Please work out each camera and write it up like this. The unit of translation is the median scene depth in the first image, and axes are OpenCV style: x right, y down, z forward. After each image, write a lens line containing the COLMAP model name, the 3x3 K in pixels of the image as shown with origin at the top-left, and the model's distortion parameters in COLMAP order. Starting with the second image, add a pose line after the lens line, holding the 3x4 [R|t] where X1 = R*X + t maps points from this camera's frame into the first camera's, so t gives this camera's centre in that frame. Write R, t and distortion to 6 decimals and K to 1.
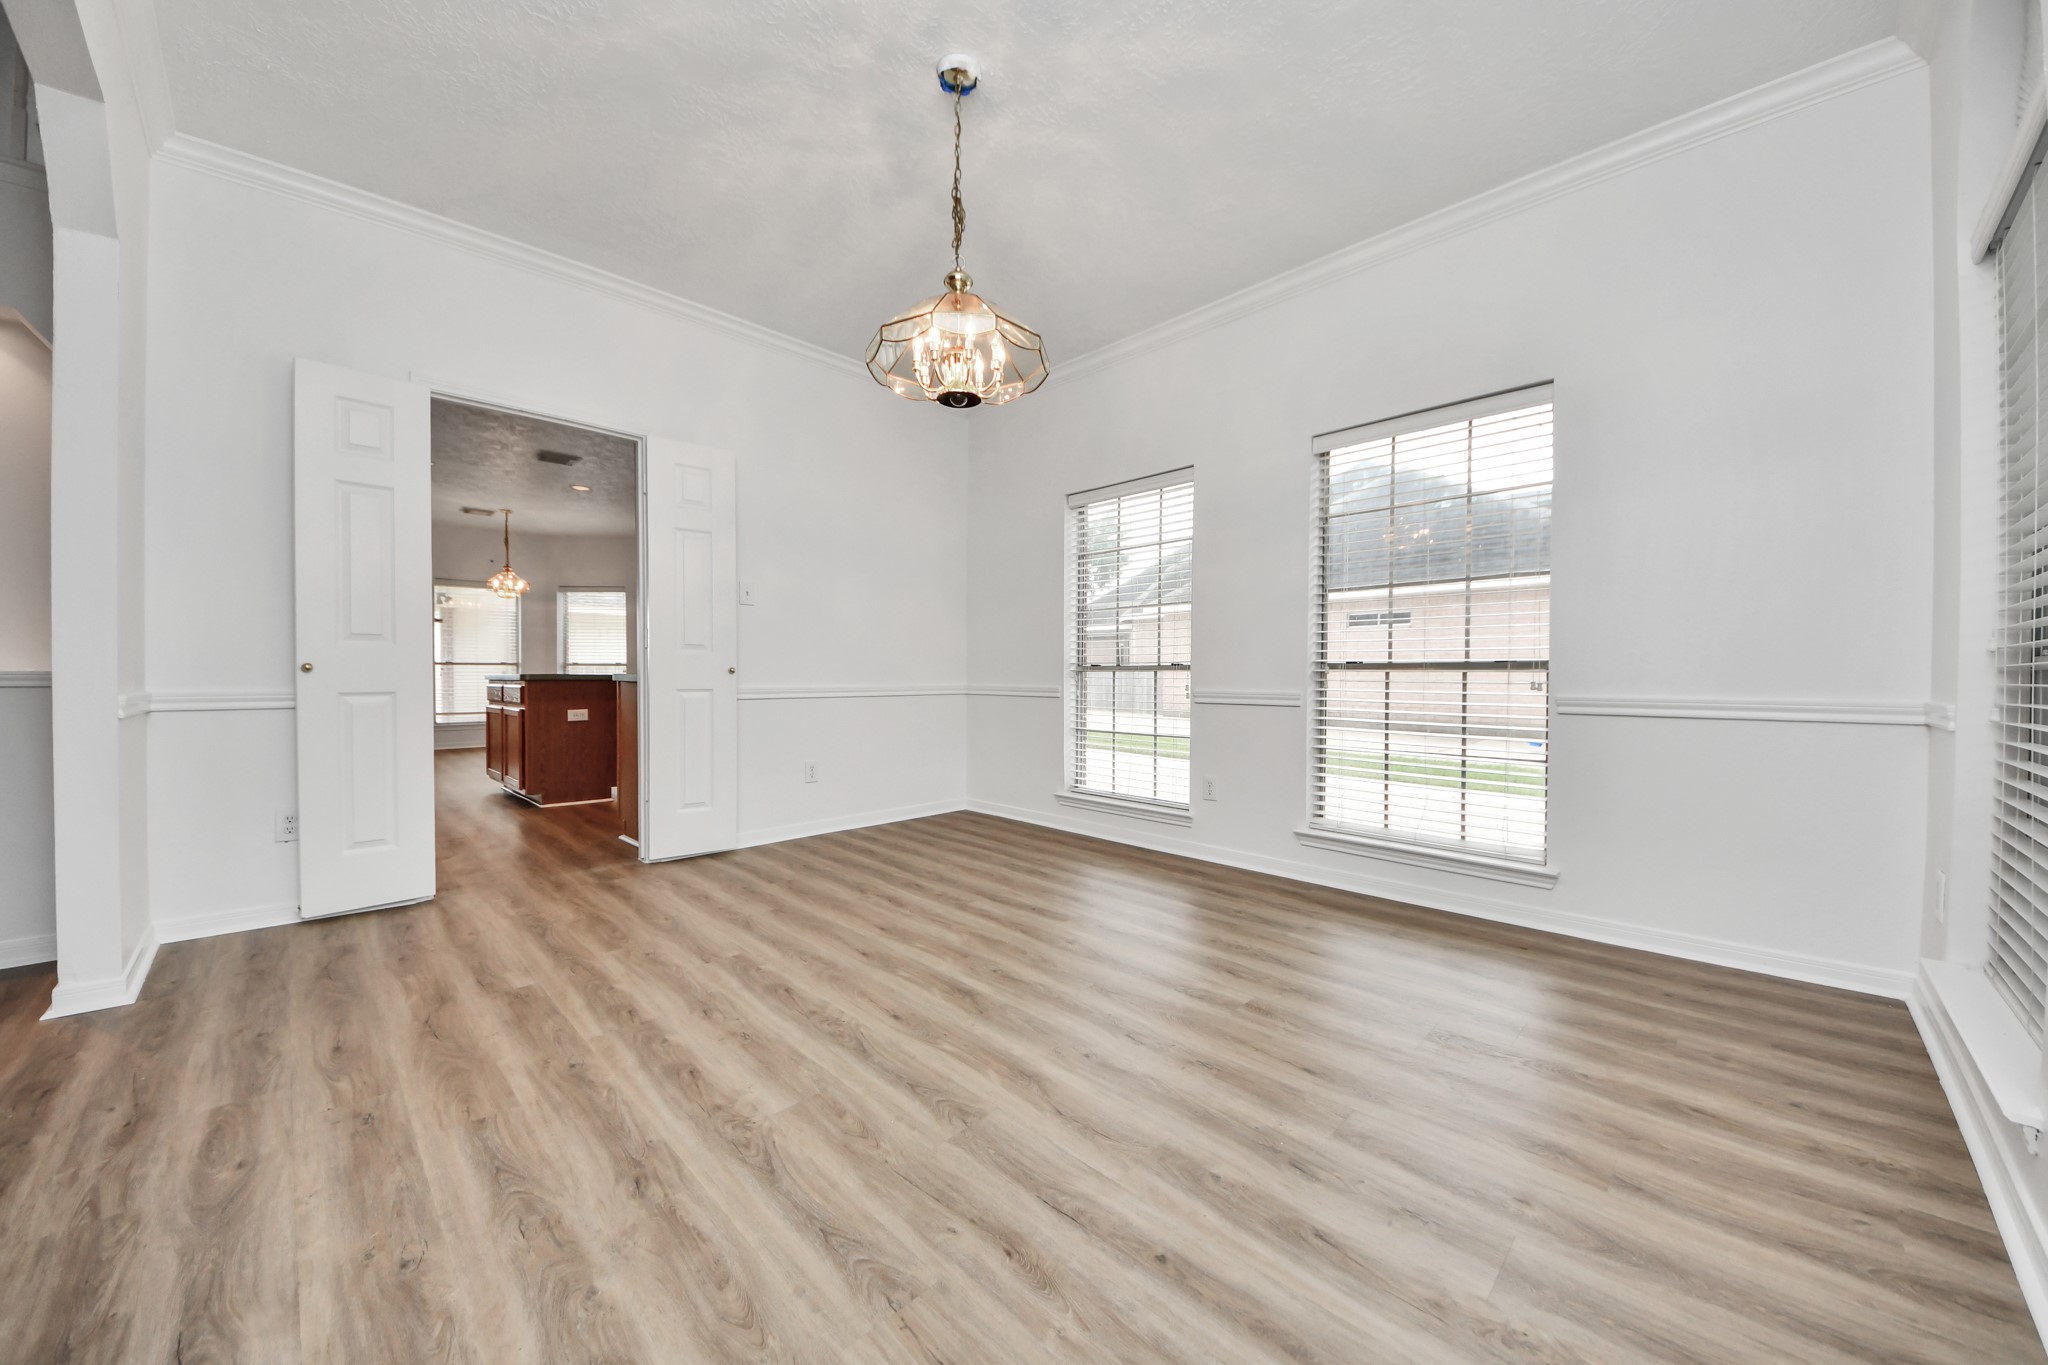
lens RADIAL K [[736.6, 0, 1020.9], [0, 736.6, 693.3], [0, 0, 1]] dist [0.028992, -0.020227]
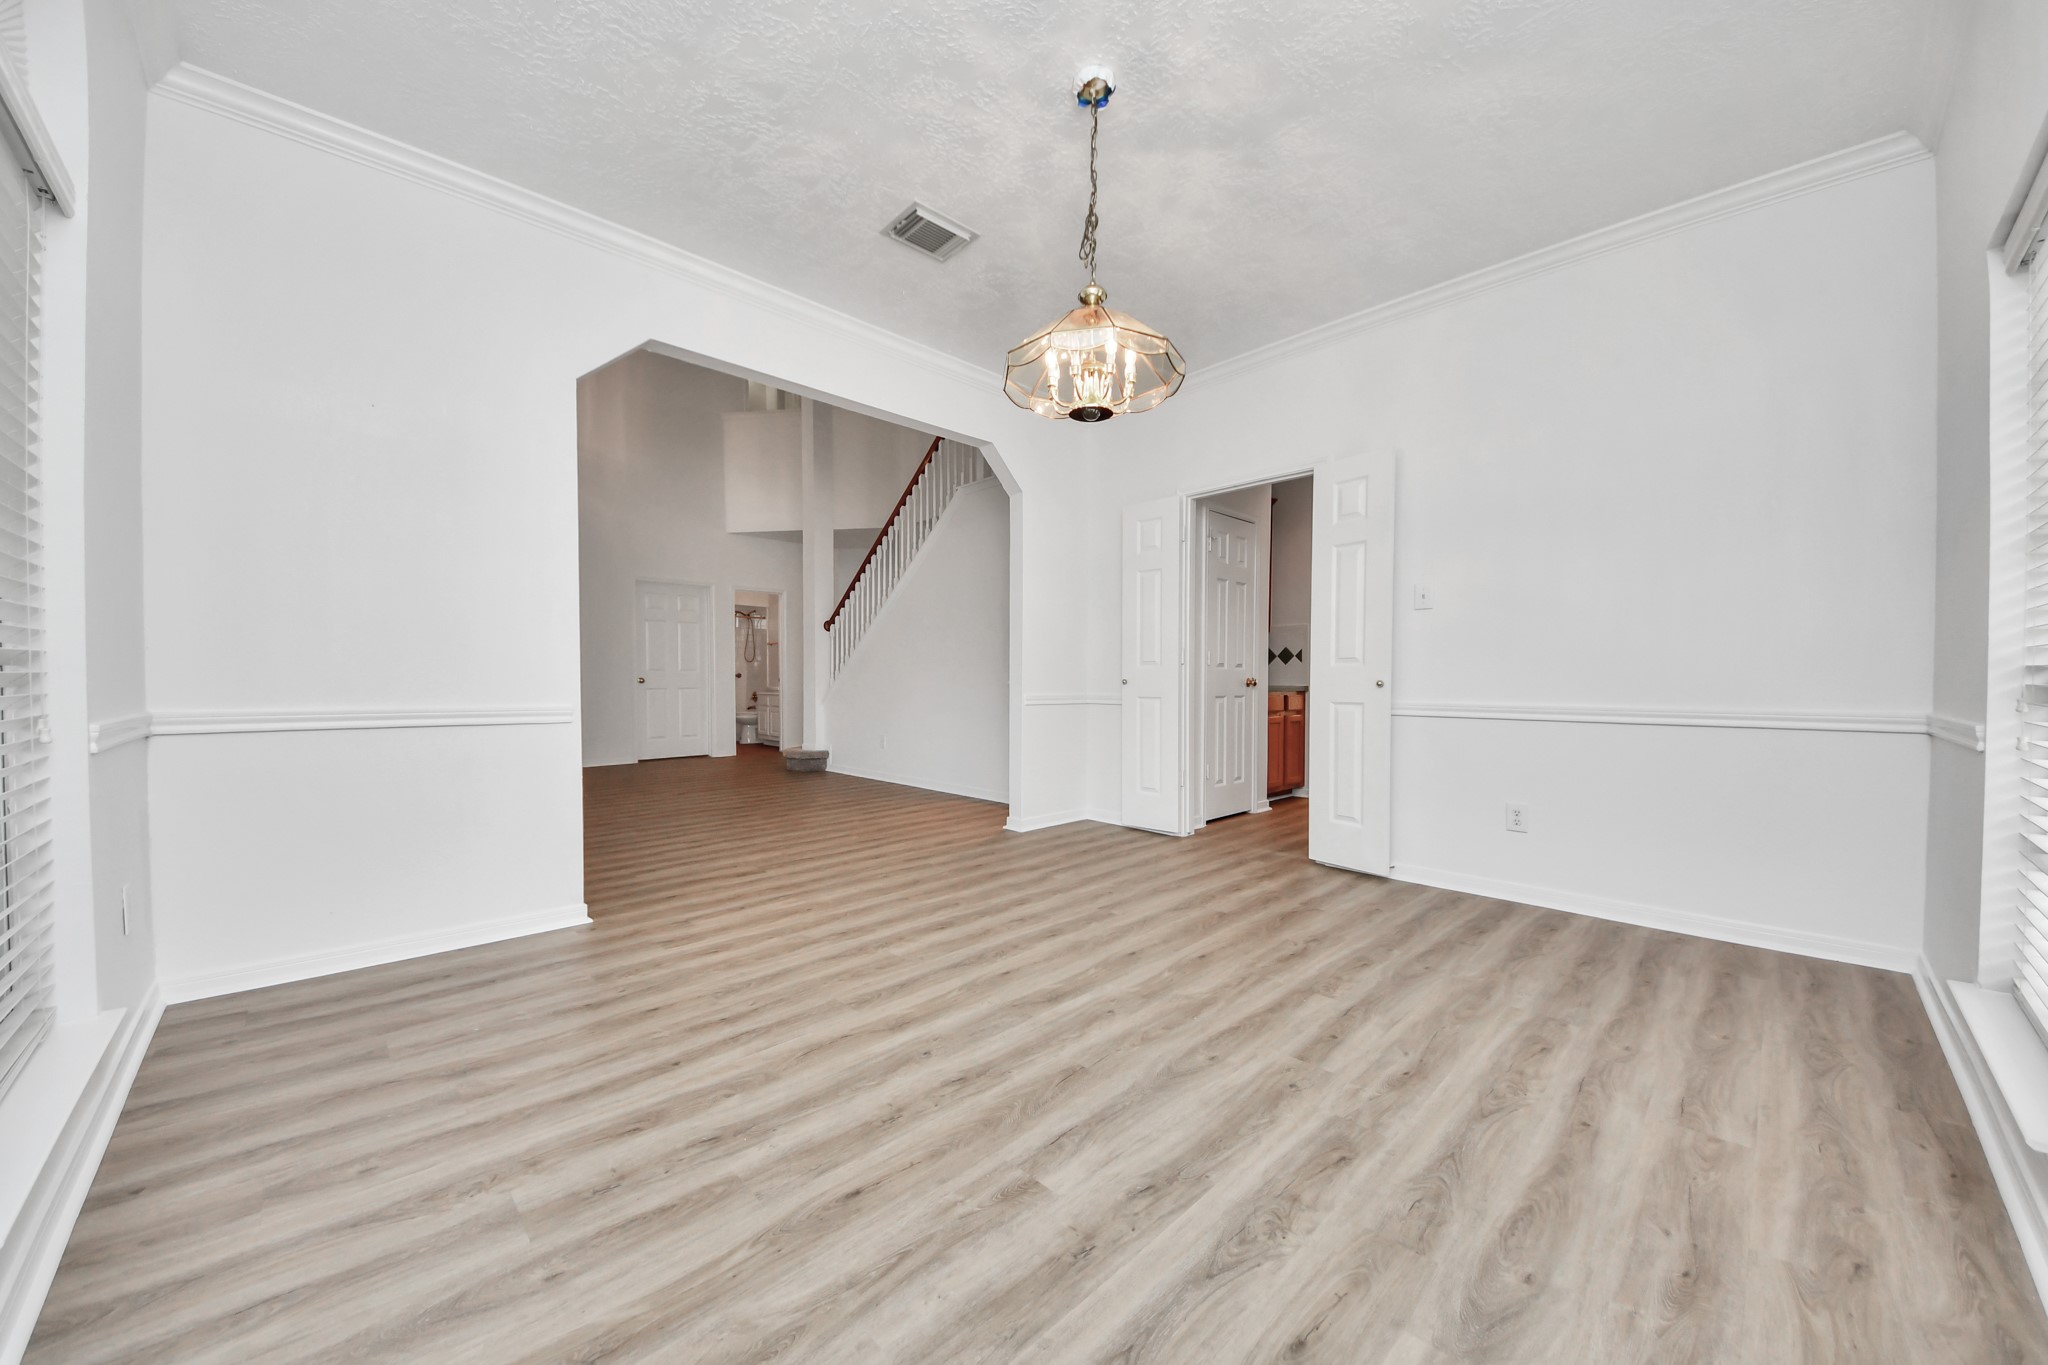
lens RADIAL K [[734.5, 0, 1009.5], [0, 734.5, 670.1], [0, 0, 1]] dist [0.031495, -0.022872]
pose [[-0.026706, -0.011696, -0.999575, 0.933627], [-0.035251, 0.999321, -0.010751, -0.036190], [0.999022, 0.034949, -0.027100, 0.924399]]
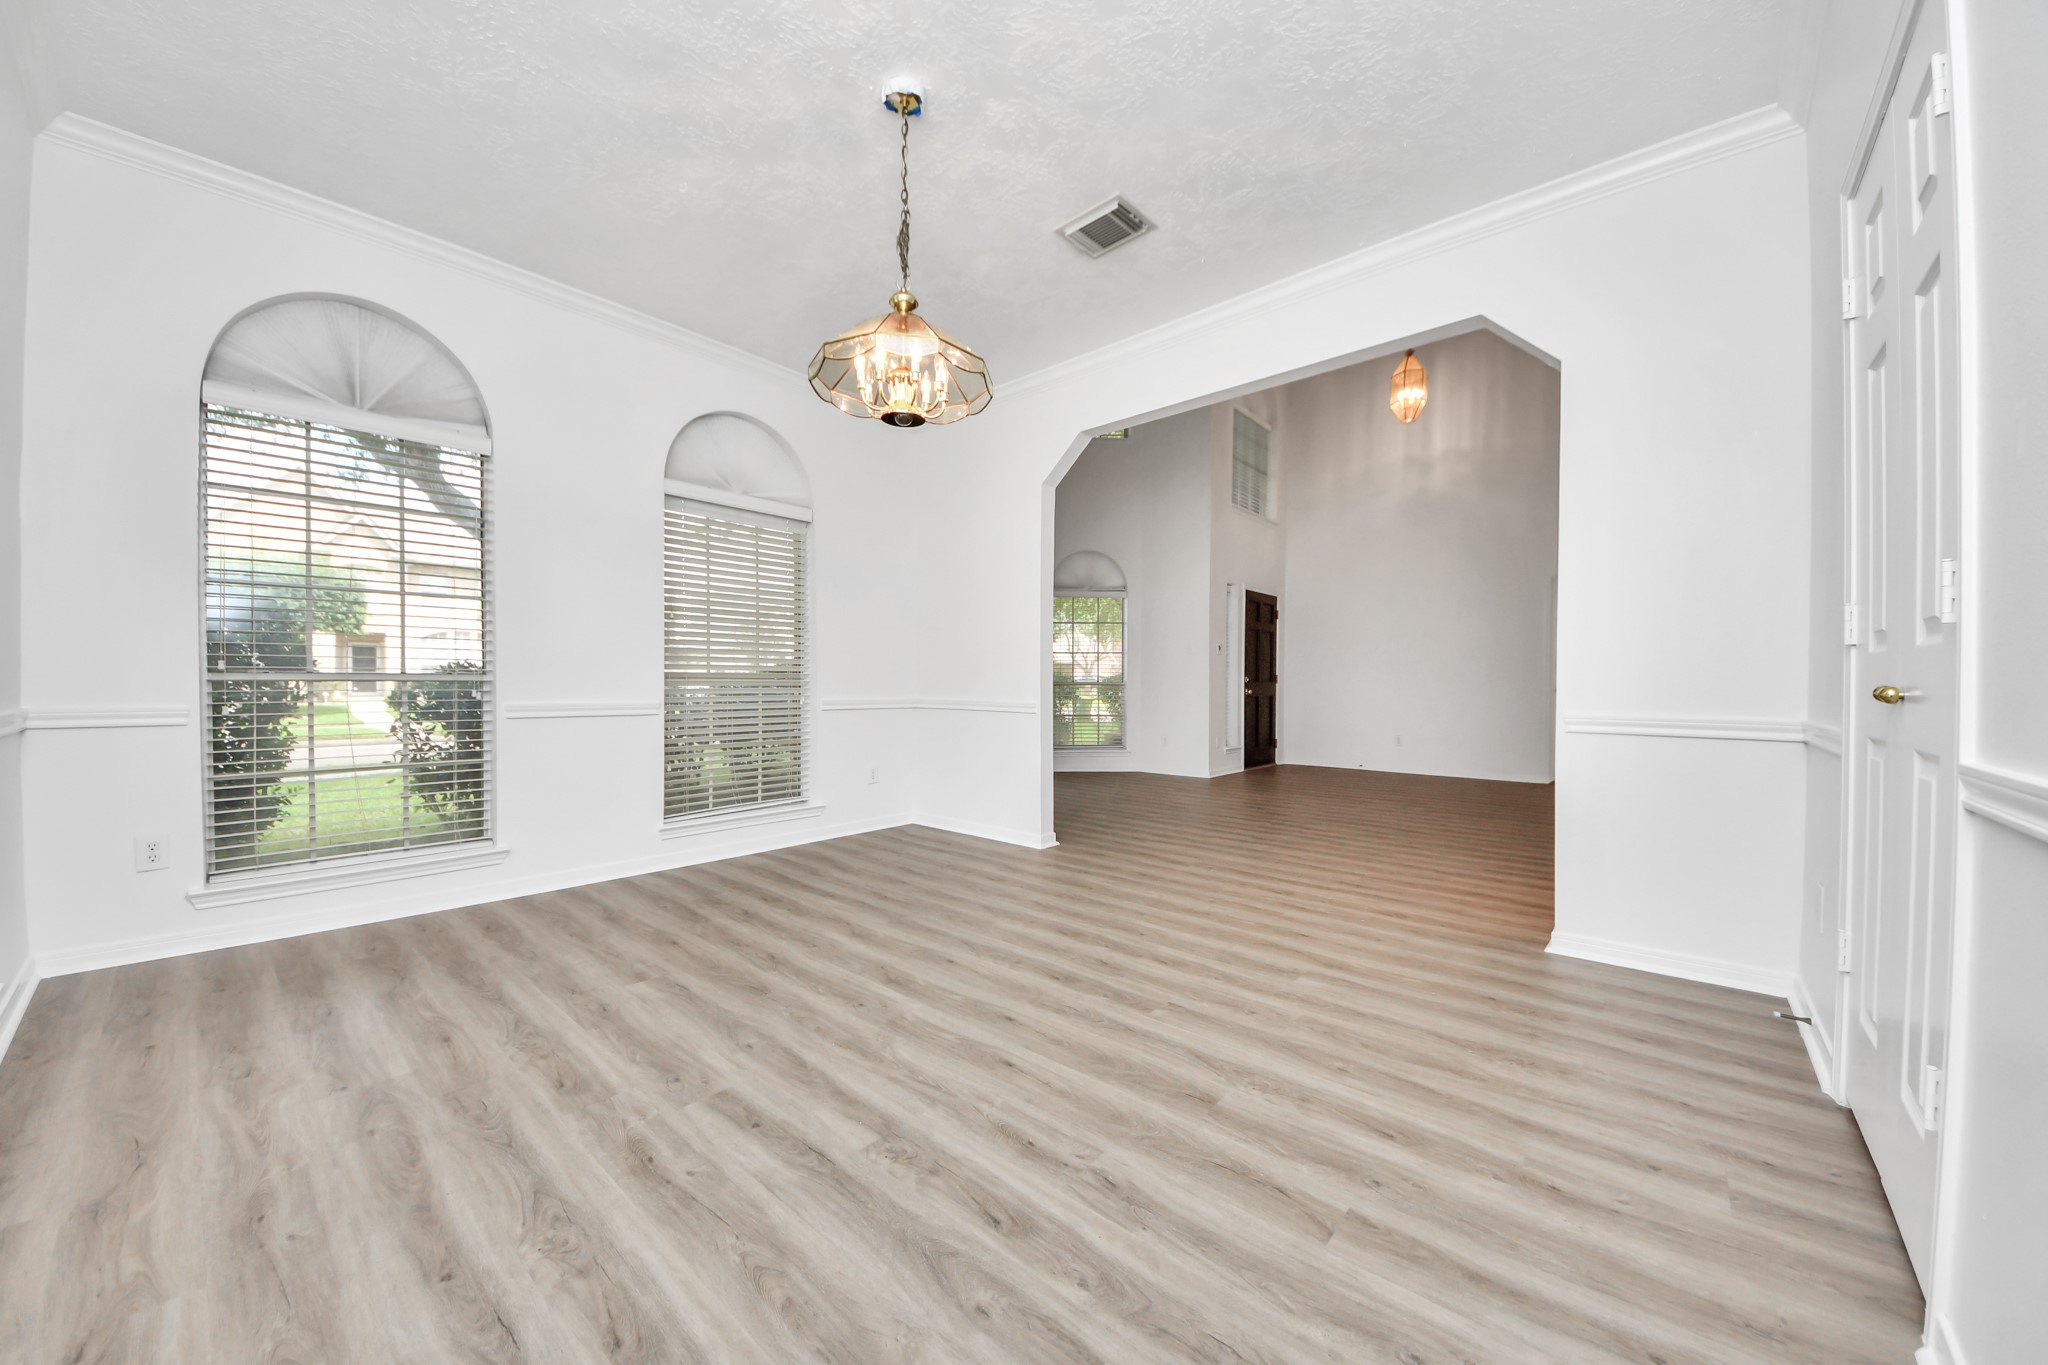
lens RADIAL K [[717.4, 0, 1024.0], [0, 717.4, 682.5], [0, 0, 1]] dist [0.017078, -0.015604]
pose [[-0.997339, -0.009511, -0.072278, -0.181135], [-0.011955, 0.999369, 0.033460, -0.074857], [0.071914, 0.034235, -0.996823, 2.009551]]
